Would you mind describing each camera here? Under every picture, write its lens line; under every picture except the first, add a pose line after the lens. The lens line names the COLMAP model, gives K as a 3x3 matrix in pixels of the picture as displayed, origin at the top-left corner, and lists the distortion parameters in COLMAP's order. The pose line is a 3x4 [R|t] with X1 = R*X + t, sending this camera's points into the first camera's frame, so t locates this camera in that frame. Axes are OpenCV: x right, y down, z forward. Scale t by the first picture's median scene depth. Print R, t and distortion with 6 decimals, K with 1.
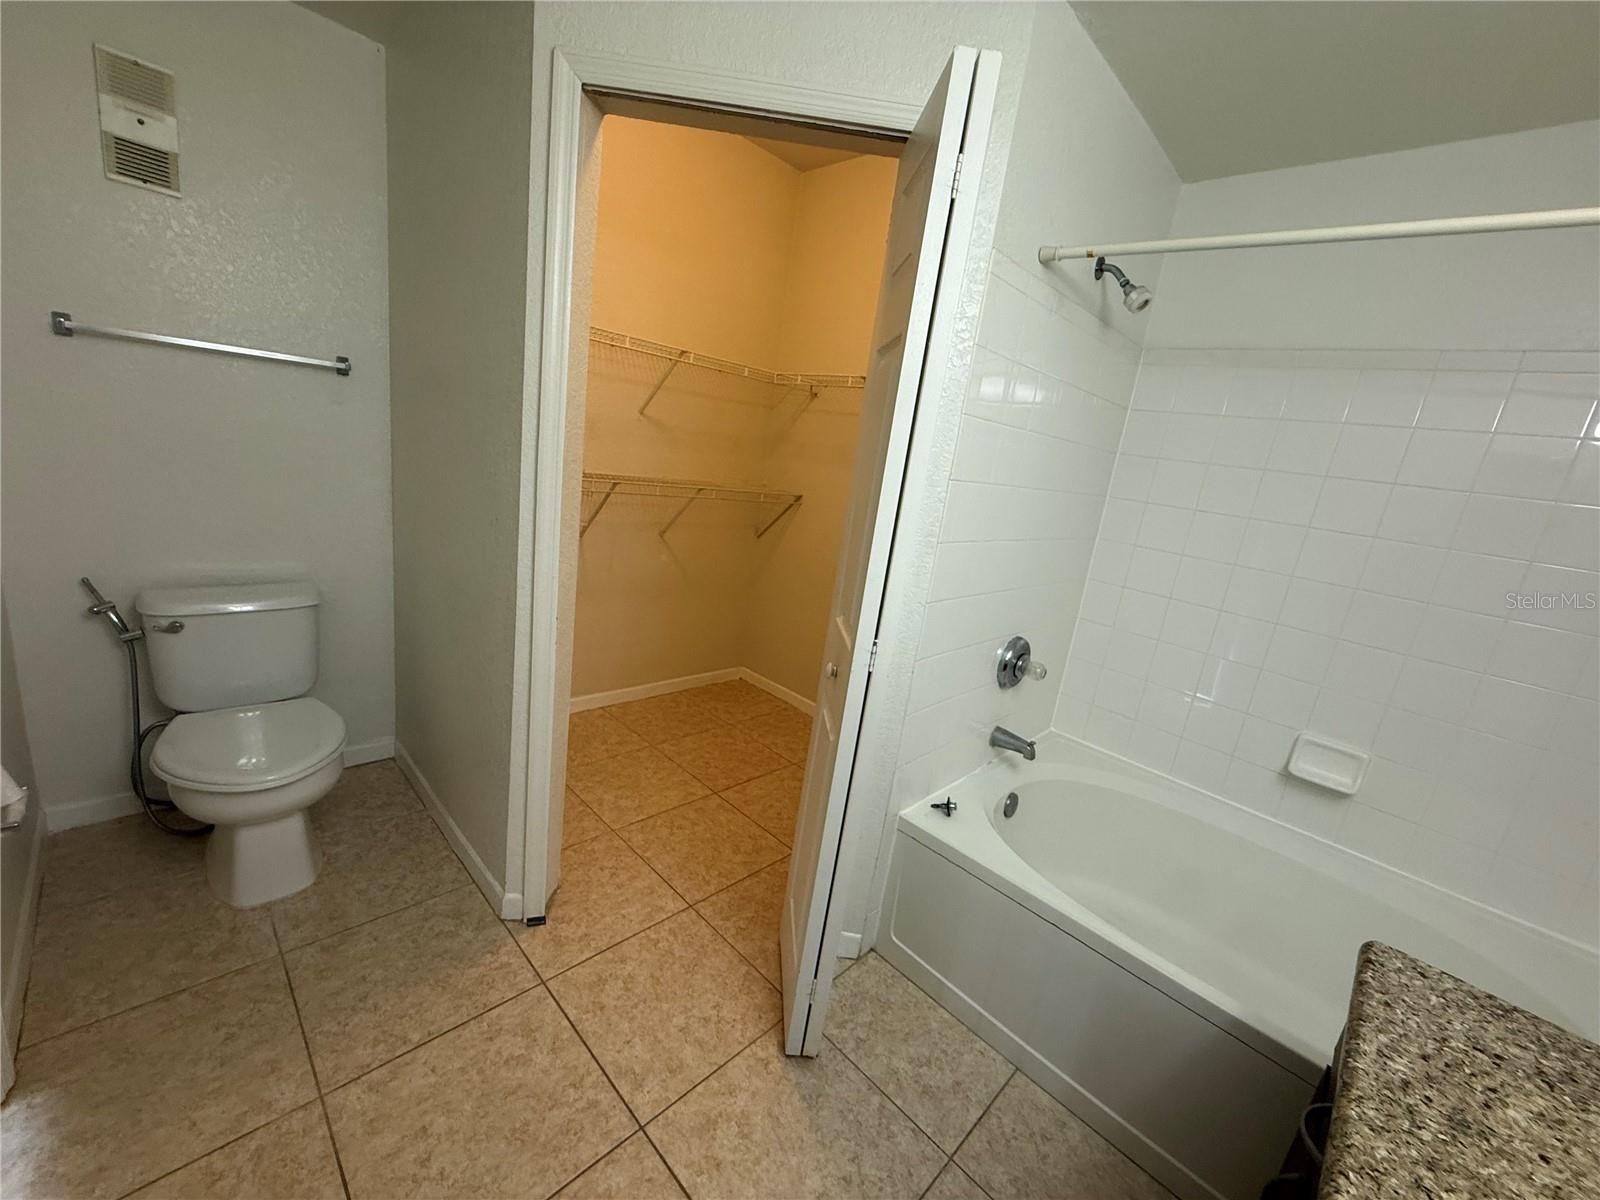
lens RADIAL K [[636.6, 0, 800.3], [0, 636.6, 599.4], [0, 0, 1]] dist [0.004283, 0.000335]
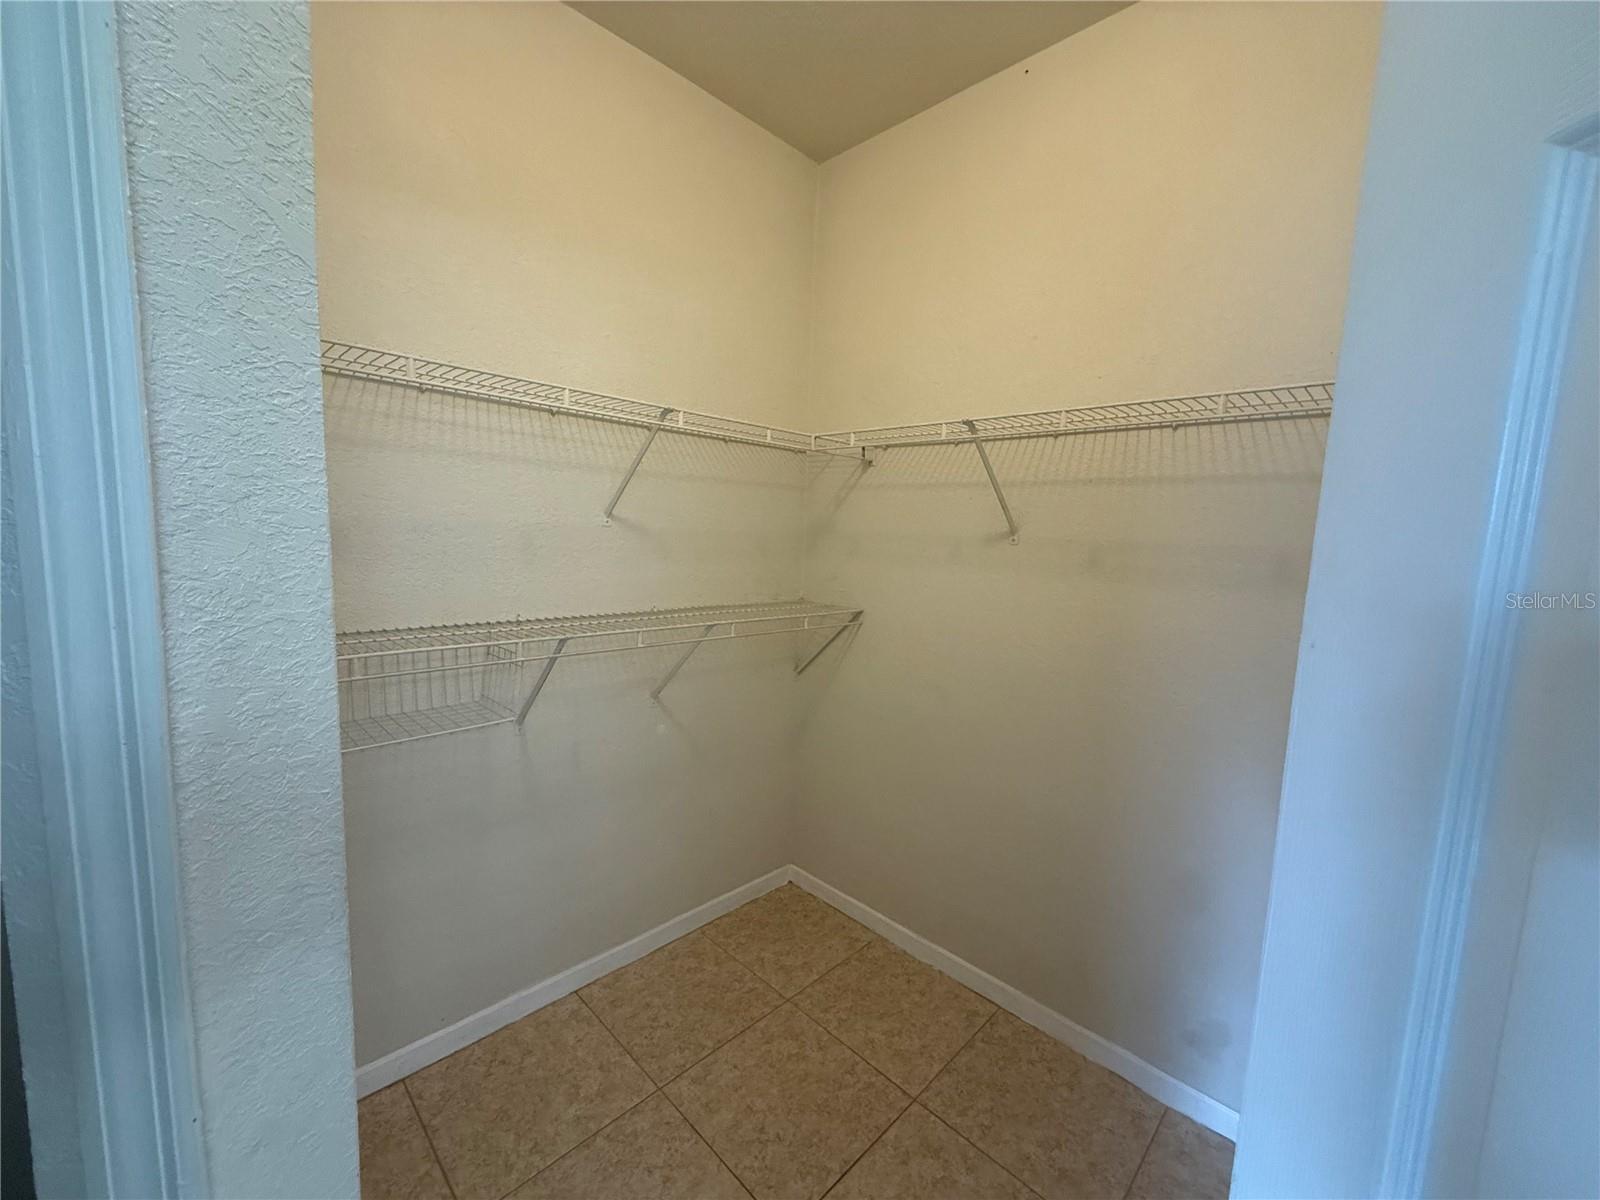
lens RADIAL K [[636.6, 0, 796.5], [0, 636.6, 603.1], [0, 0, 1]] dist [0.004283, 0.000335]
pose [[0.995335, -0.094699, -0.018430, -0.056401], [0.091925, 0.988897, -0.116756, -0.106789], [0.029282, 0.114517, 0.992990, 0.359737]]
